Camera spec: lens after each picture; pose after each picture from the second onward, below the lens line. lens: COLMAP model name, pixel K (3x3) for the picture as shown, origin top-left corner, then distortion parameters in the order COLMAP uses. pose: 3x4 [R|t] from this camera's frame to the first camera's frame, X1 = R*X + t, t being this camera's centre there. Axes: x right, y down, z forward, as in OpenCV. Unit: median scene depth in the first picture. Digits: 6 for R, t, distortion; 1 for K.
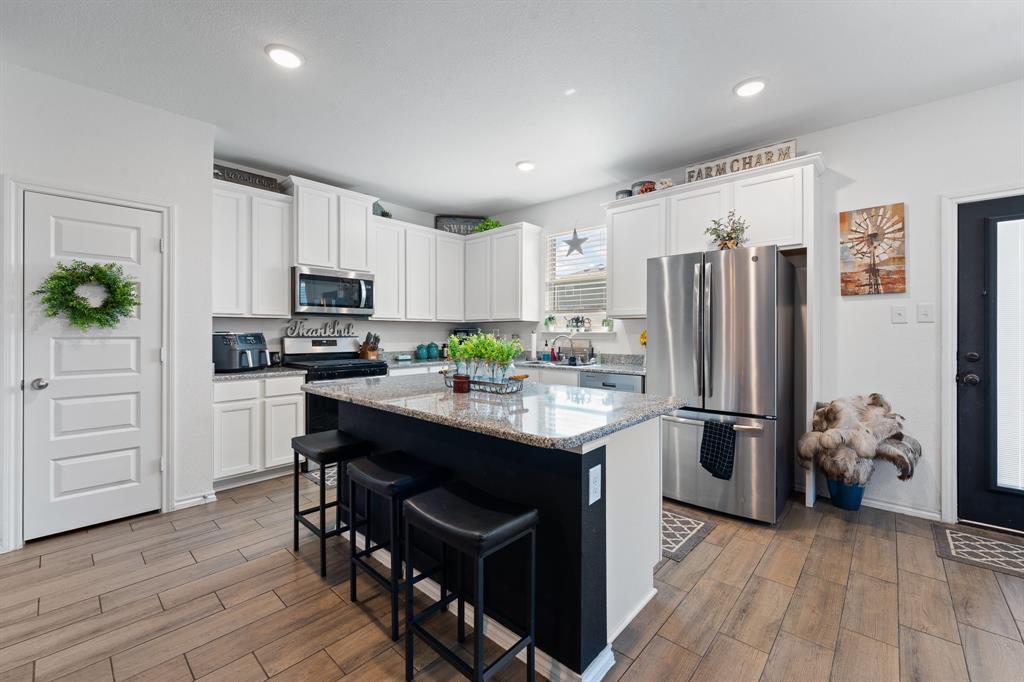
lens RADIAL K [[415.0, 0, 524.3], [0, 415.0, 338.7], [0, 0, 1]] dist [0.001368, 0.000051]
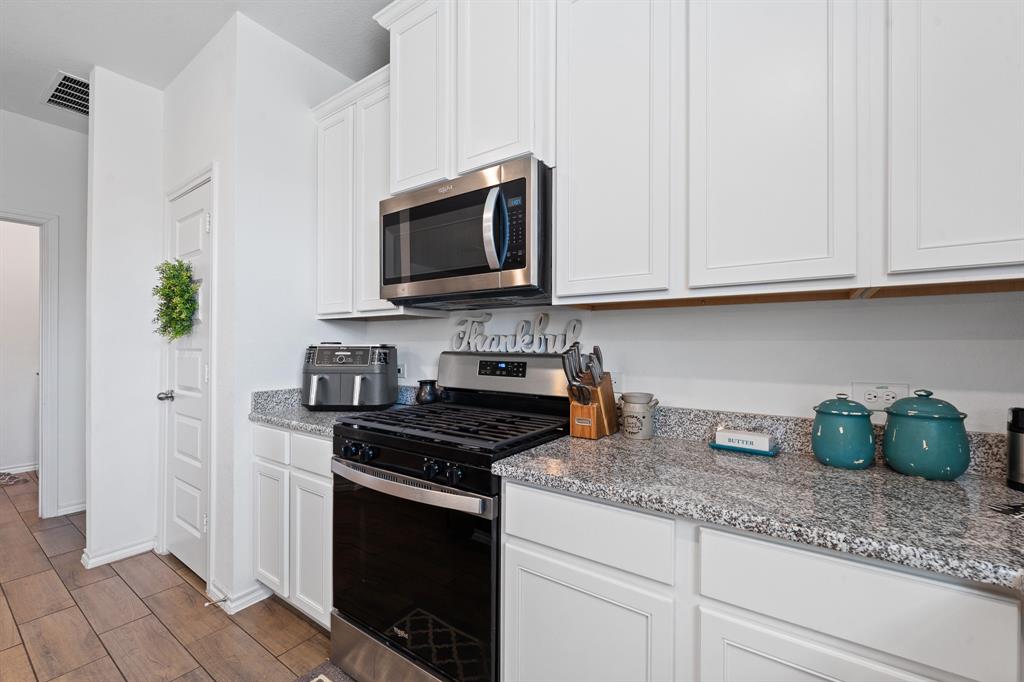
lens RADIAL K [[420.9, 0, 515.8], [0, 420.9, 344.0], [0, 0, 1]] dist [-0.000144, -0.000278]
pose [[0.115579, -0.002920, -0.993294, -0.052569], [-0.017813, 0.999829, -0.005012, -0.012754], [0.993139, 0.018273, 0.115507, 0.964753]]
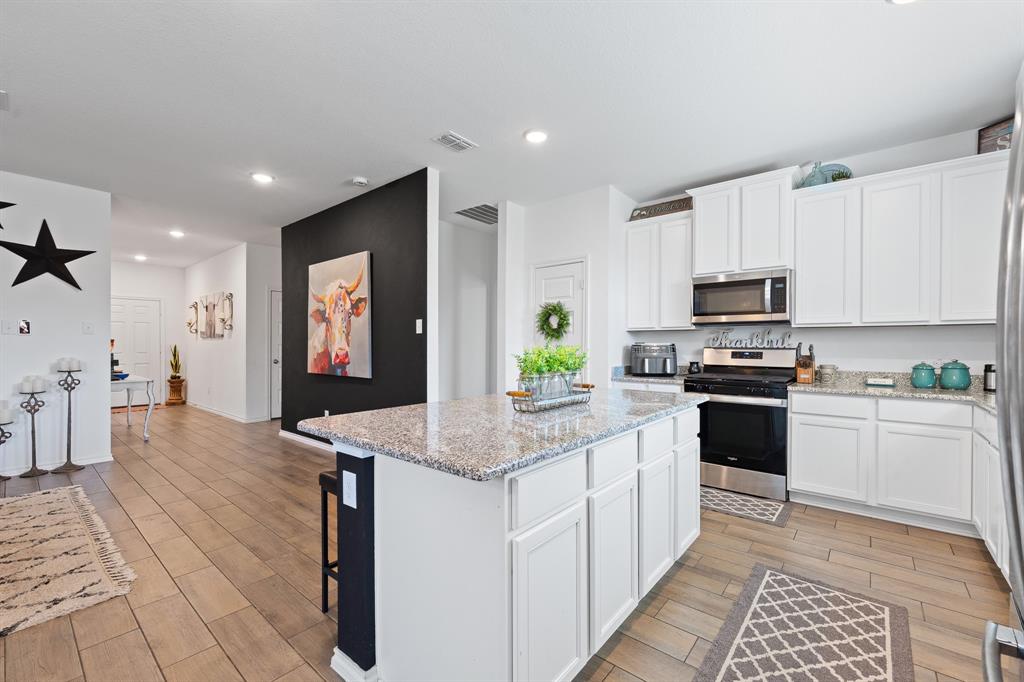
lens RADIAL K [[424.0, 0, 514.9], [0, 424.0, 349.6], [0, 0, 1]] dist [-0.001853, -0.000227]
pose [[0.031442, 0.015106, -0.999391, 0.413728], [-0.014513, 0.999787, 0.014656, -0.007702], [0.999400, 0.014043, 0.031655, 0.473580]]
